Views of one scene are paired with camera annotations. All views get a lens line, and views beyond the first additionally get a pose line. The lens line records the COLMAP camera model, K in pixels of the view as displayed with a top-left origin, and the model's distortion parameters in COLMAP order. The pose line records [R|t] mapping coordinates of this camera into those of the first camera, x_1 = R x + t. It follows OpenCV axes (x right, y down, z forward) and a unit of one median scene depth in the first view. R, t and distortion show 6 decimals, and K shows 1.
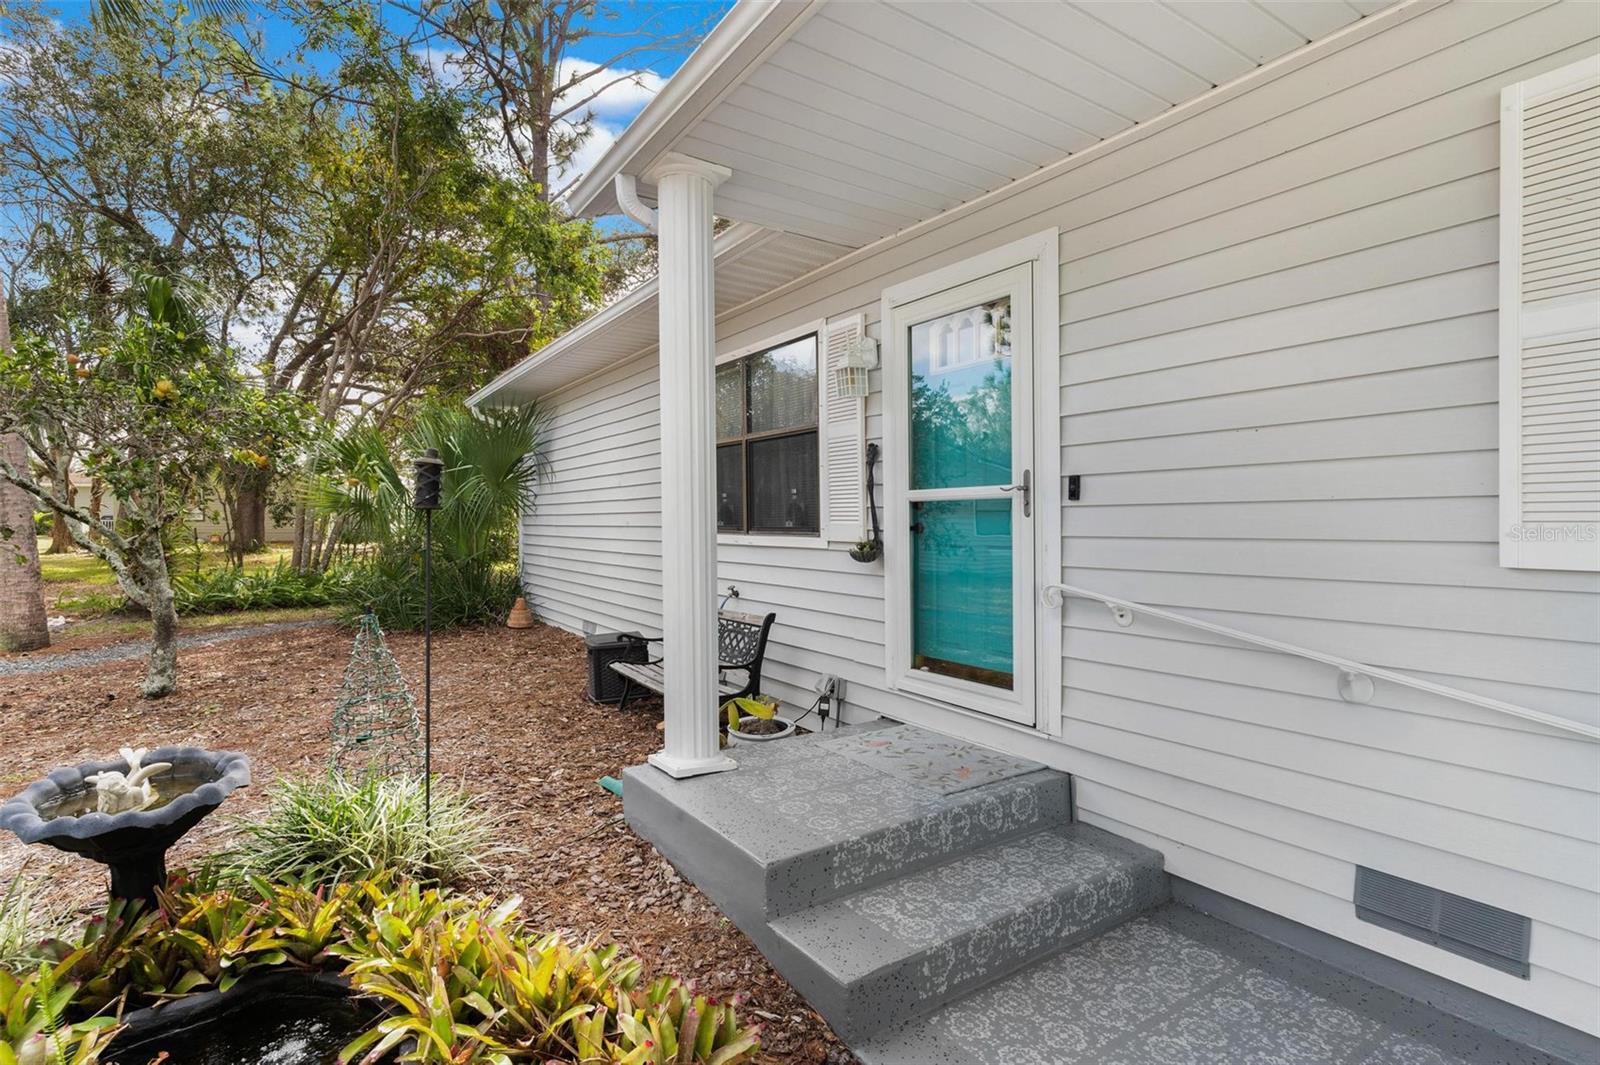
lens RADIAL K [[776.8, 0, 804.1], [0, 776.8, 531.9], [0, 0, 1]] dist [0.002049, -0.001047]
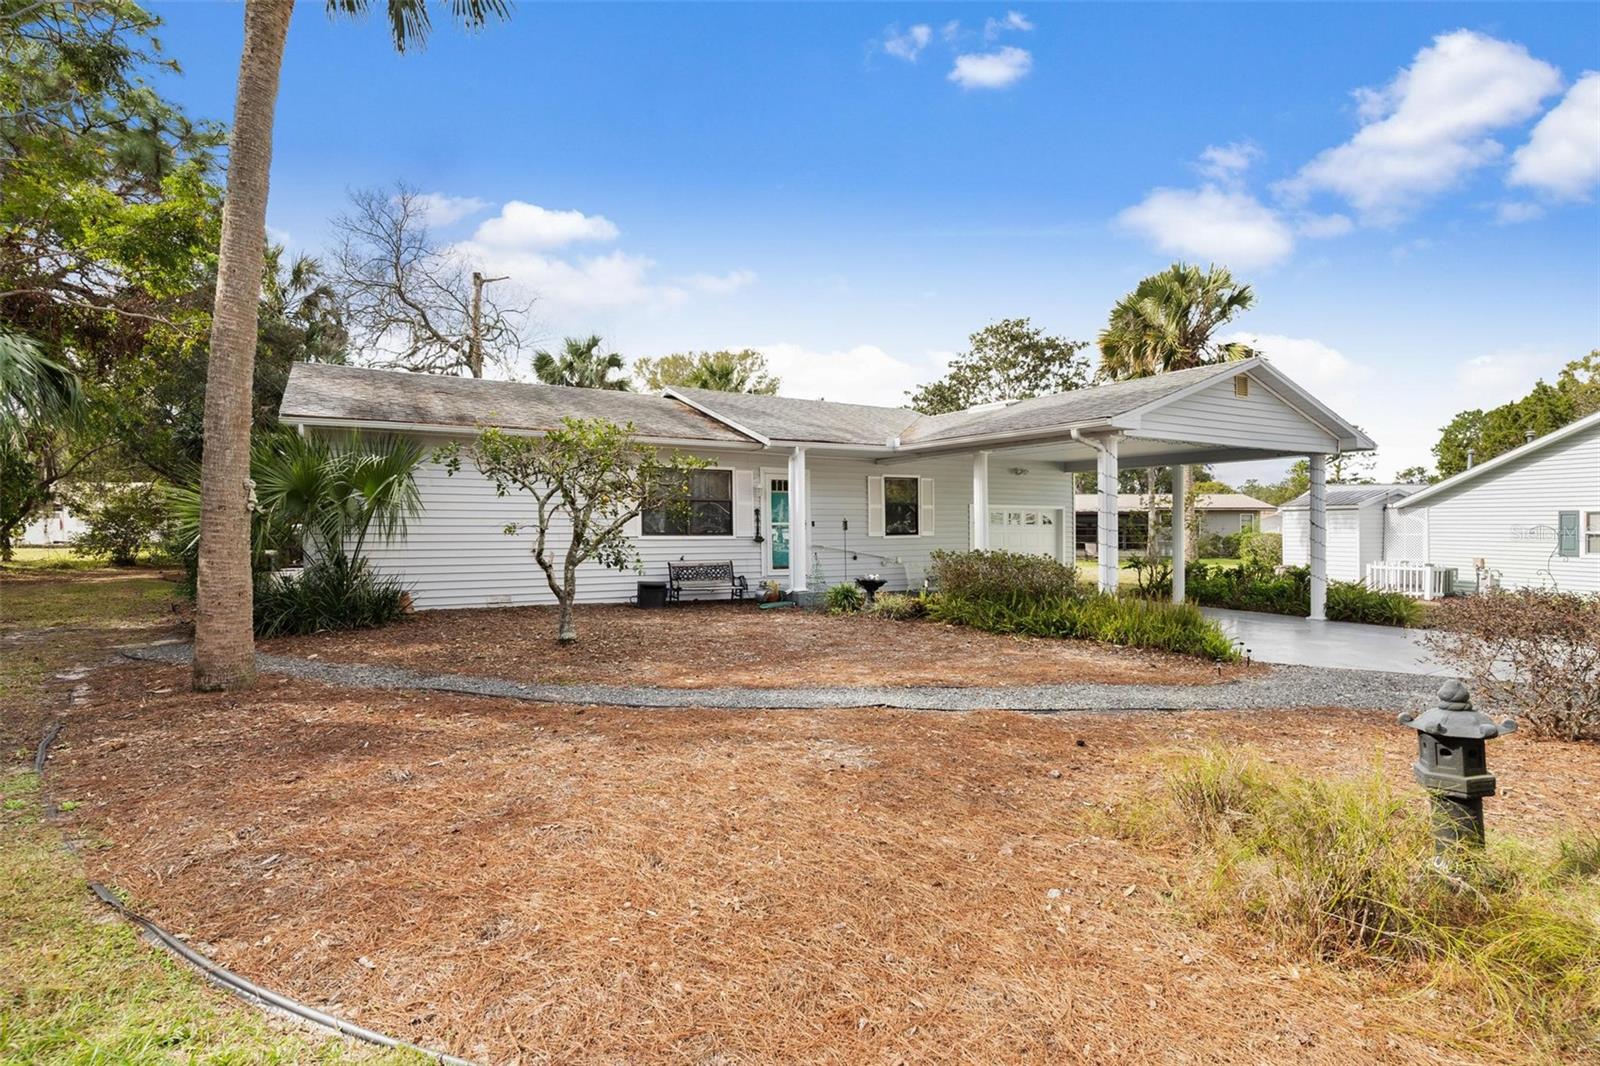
lens RADIAL K [[776.8, 0, 812.6], [0, 776.8, 541.6], [0, 0, 1]] dist [0.002049, -0.001047]
pose [[0.072601, -0.016173, 0.997230, -4.215601], [0.009532, 0.999834, 0.015522, -0.019132], [-0.997315, 0.008378, 0.072743, 0.601485]]
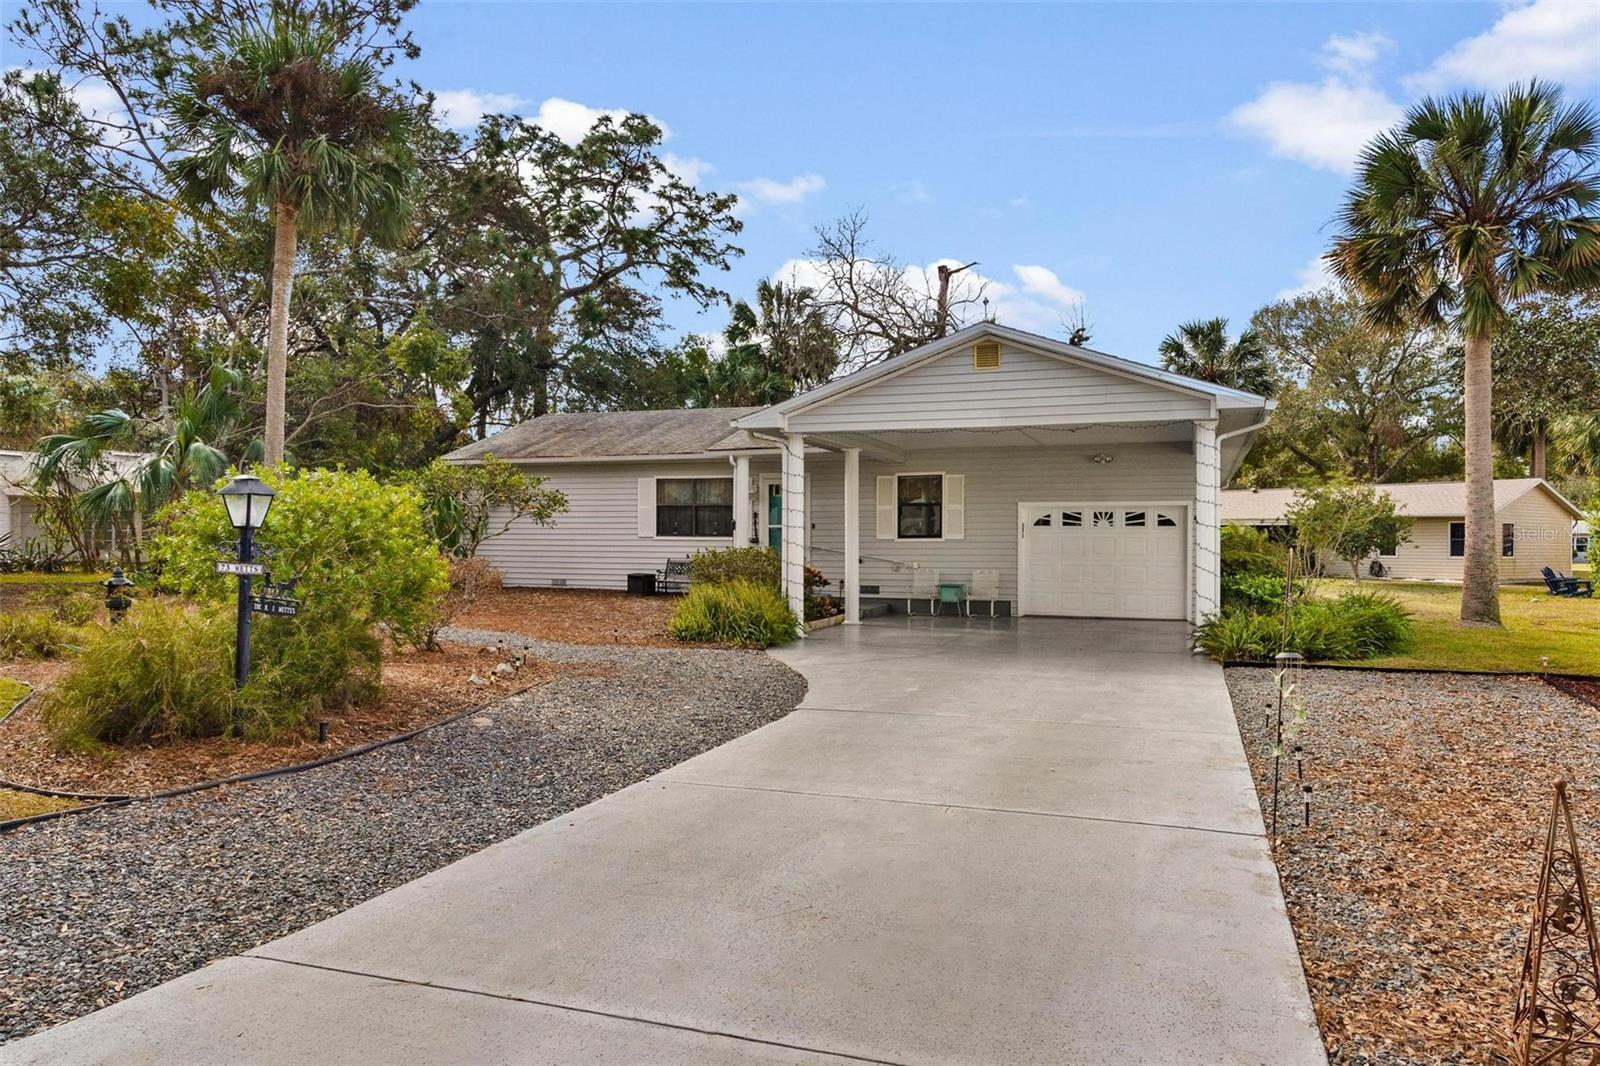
lens RADIAL K [[1061.8, 0, 828.7], [0, 1061.8, 560.1], [0, 0, 1]] dist [-0.004398, -0.003095]
pose [[0.804332, -0.009373, 0.594106, -3.342168], [0.001956, 0.999912, 0.013128, 0.066014], [-0.594177, -0.009397, 0.804280, -4.187390]]
